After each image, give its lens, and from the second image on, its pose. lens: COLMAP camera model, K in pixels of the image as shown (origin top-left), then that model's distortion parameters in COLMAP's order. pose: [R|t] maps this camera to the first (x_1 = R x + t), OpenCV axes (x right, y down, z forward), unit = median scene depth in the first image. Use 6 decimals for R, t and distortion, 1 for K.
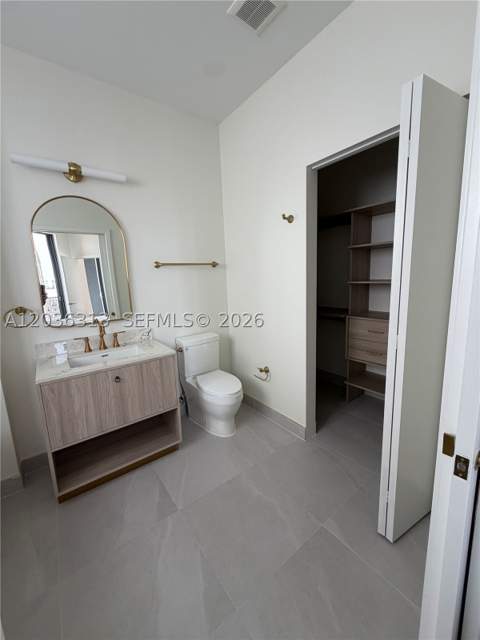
lens RADIAL K [[256.0, 0, 235.4], [0, 256.0, 319.0], [0, 0, 1]] dist [0.000520, 0.000022]
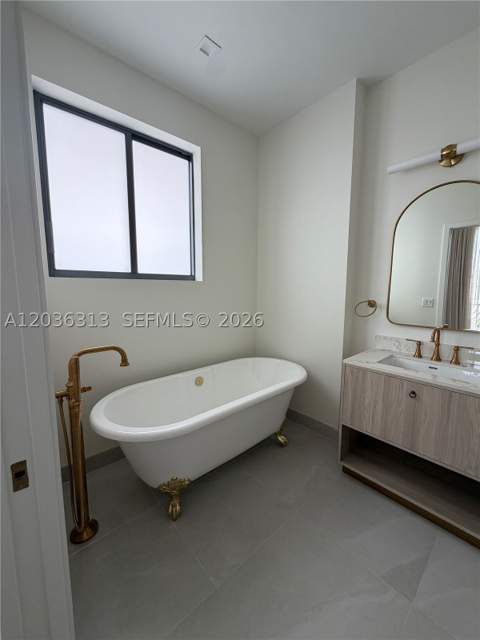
lens RADIAL K [[256.0, 0, 239.8], [0, 256.0, 317.4], [0, 0, 1]] dist [0.000520, 0.000022]
pose [[0.090414, 0.159690, -0.983018, 0.256224], [-0.169440, 0.975136, 0.142825, -0.034402], [0.981384, 0.153649, 0.115223, 0.276473]]
